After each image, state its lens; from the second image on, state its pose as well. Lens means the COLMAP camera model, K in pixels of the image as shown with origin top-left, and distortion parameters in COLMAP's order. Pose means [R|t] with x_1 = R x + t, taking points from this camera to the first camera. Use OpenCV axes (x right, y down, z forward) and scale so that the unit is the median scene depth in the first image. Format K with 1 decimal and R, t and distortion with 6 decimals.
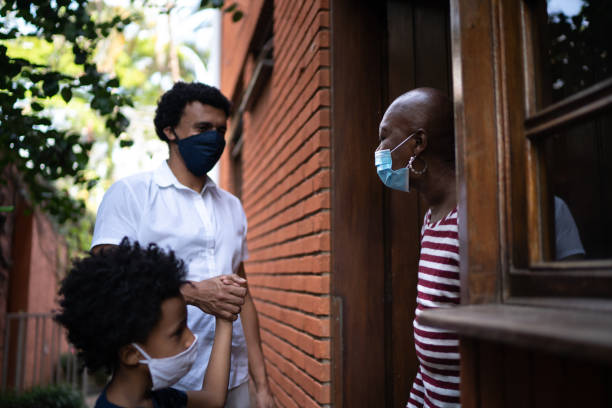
lens RADIAL K [[556.4, 0, 306.0], [0, 556.4, 204.0], [0, 0, 1]] dist [-0.095055, 0.162033]
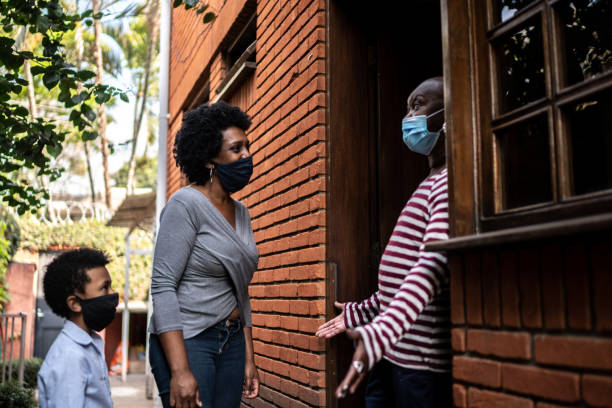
lens RADIAL K [[627.7, 0, 293.5], [0, 627.7, 204.1], [0, 0, 1]] dist [-0.116840, 0.243102]
pose [[0.993384, 0.019164, 0.113231, -0.183703], [-0.016984, 0.999652, -0.020181, 0.065910], [-0.113579, 0.018124, 0.993364, -0.352111]]
